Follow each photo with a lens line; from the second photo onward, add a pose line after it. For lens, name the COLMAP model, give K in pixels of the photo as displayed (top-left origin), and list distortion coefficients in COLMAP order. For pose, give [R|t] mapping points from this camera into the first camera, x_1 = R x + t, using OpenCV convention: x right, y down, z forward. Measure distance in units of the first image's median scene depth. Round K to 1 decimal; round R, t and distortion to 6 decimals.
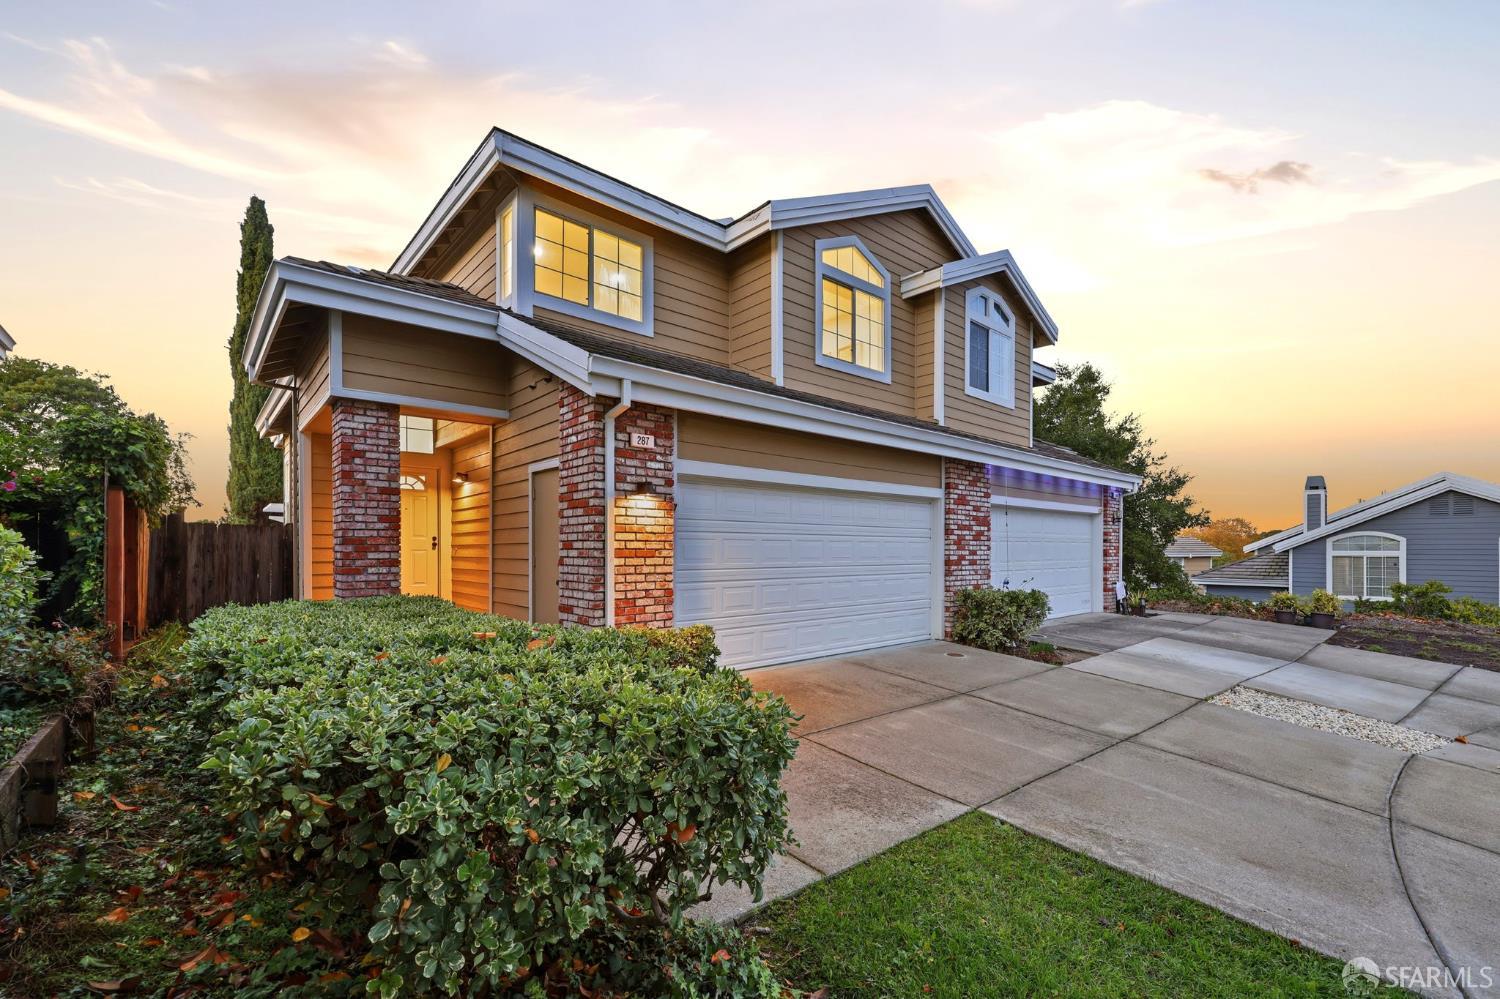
lens RADIAL K [[634.5, 0, 753.3], [0, 634.5, 551.2], [0, 0, 1]] dist [0.003679, 0.000135]
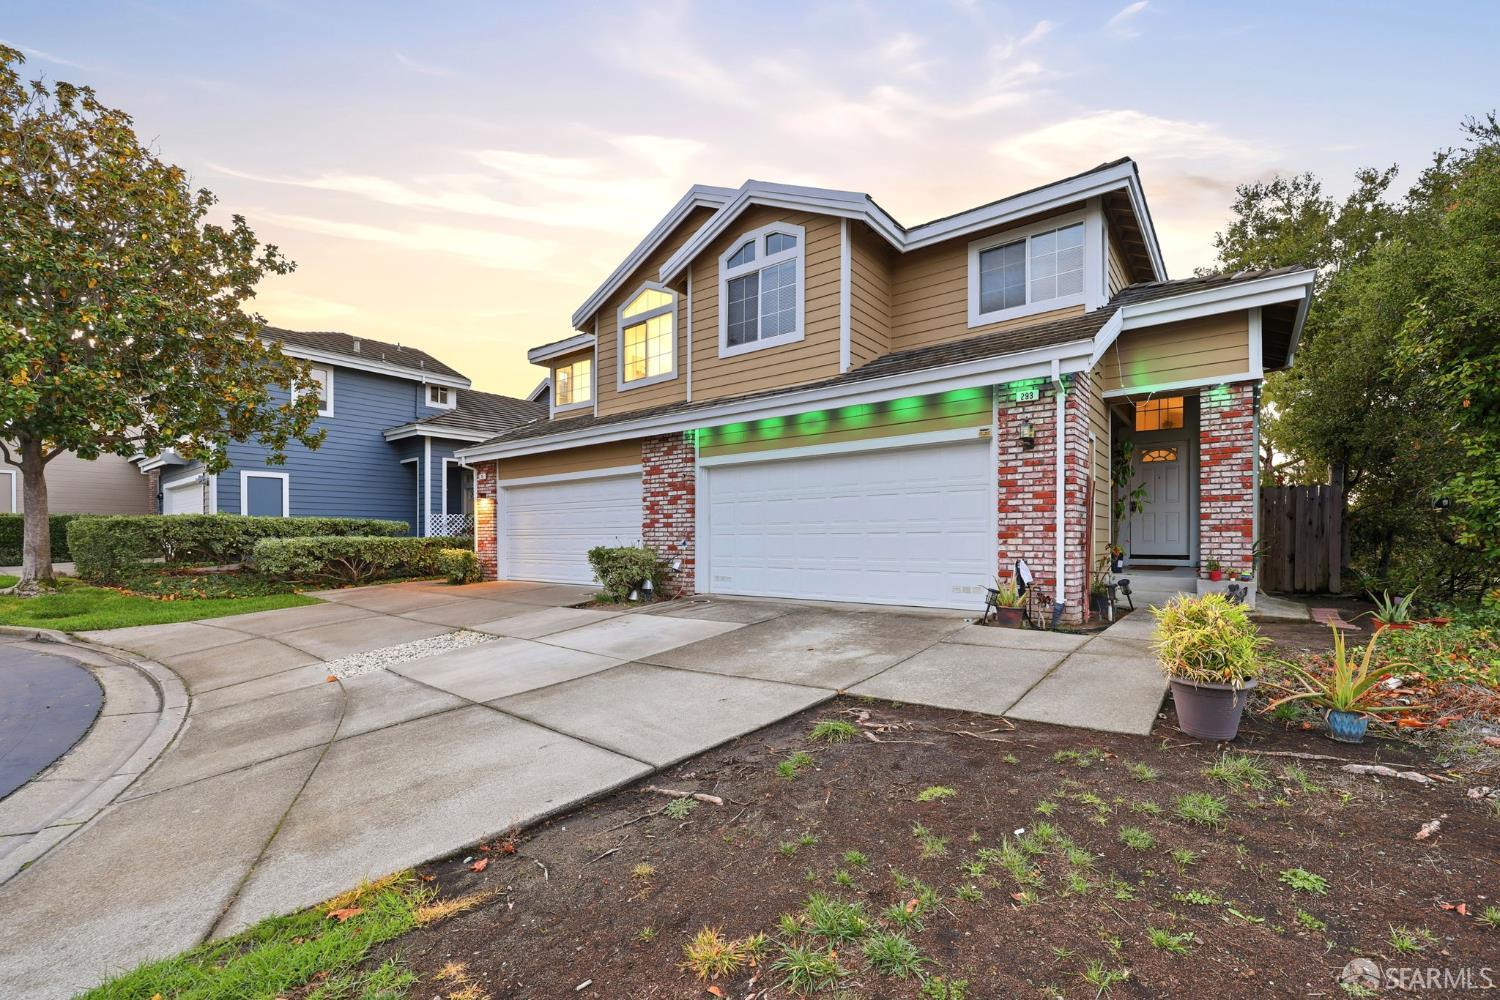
lens RADIAL K [[634.5, 0, 758.6], [0, 634.5, 540.9], [0, 0, 1]] dist [0.003679, 0.000135]
pose [[0.176994, -0.002102, -0.984210, 1.503164], [-0.001869, 0.999995, -0.002472, 0.049481], [0.984210, 0.002277, 0.176989, 0.994572]]
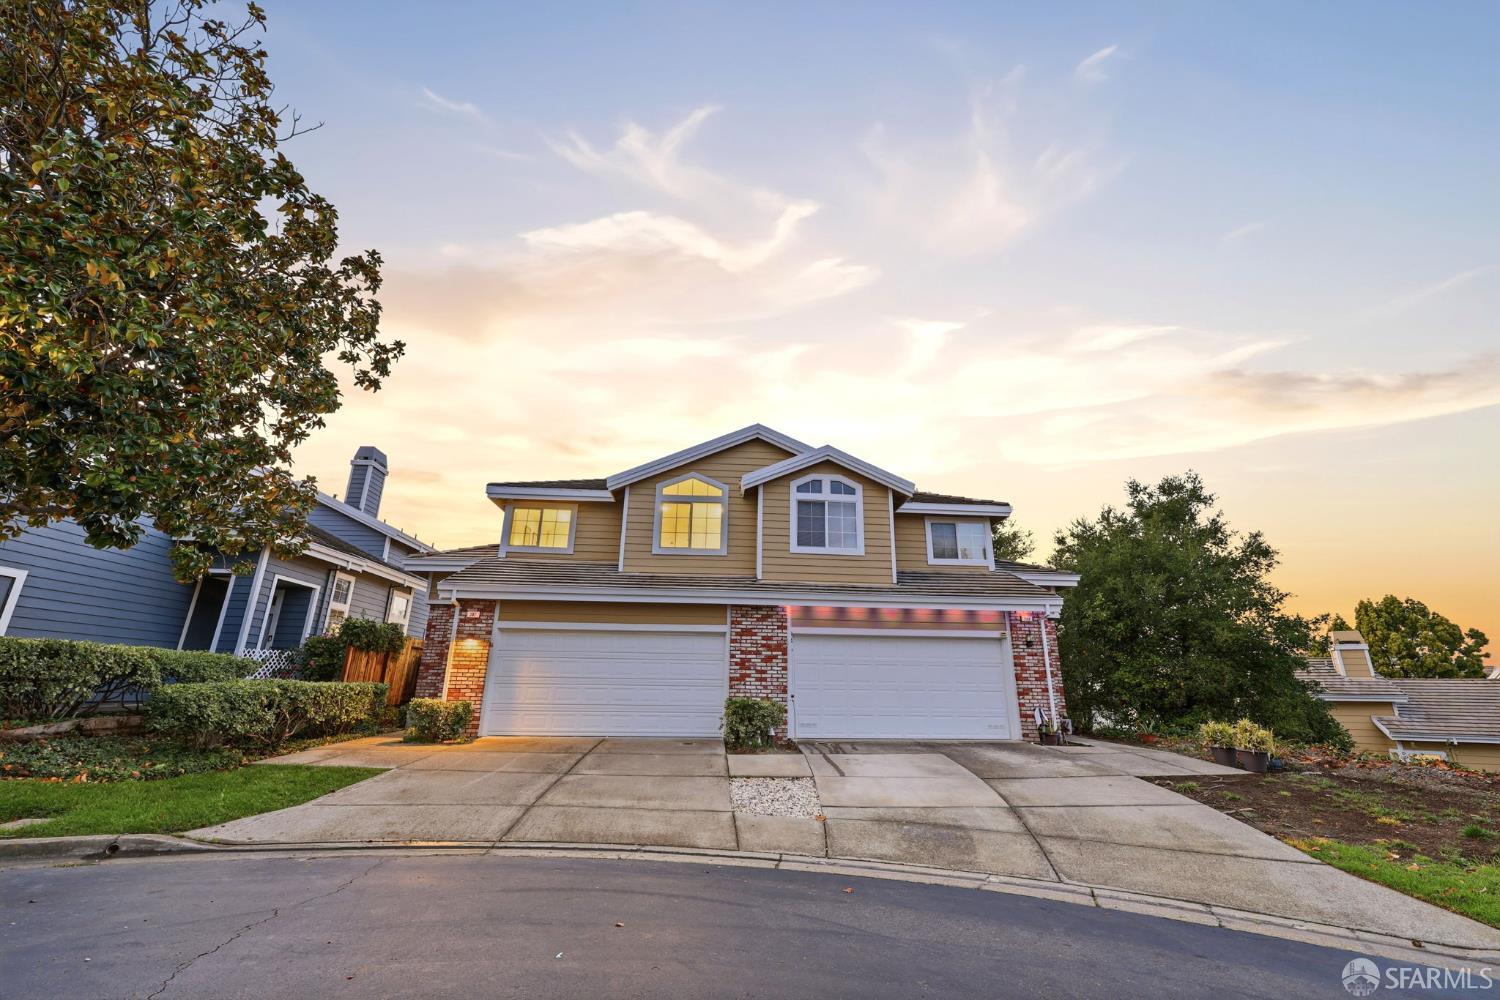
lens RADIAL K [[613.5, 0, 757.9], [0, 613.5, 497.0], [0, 0, 1]] dist [0.000693, -0.000282]
pose [[0.794124, -0.178716, -0.580885, 1.200563], [-0.013163, 0.950506, -0.310429, 0.055708], [0.607613, 0.254165, 0.752467, -0.075810]]
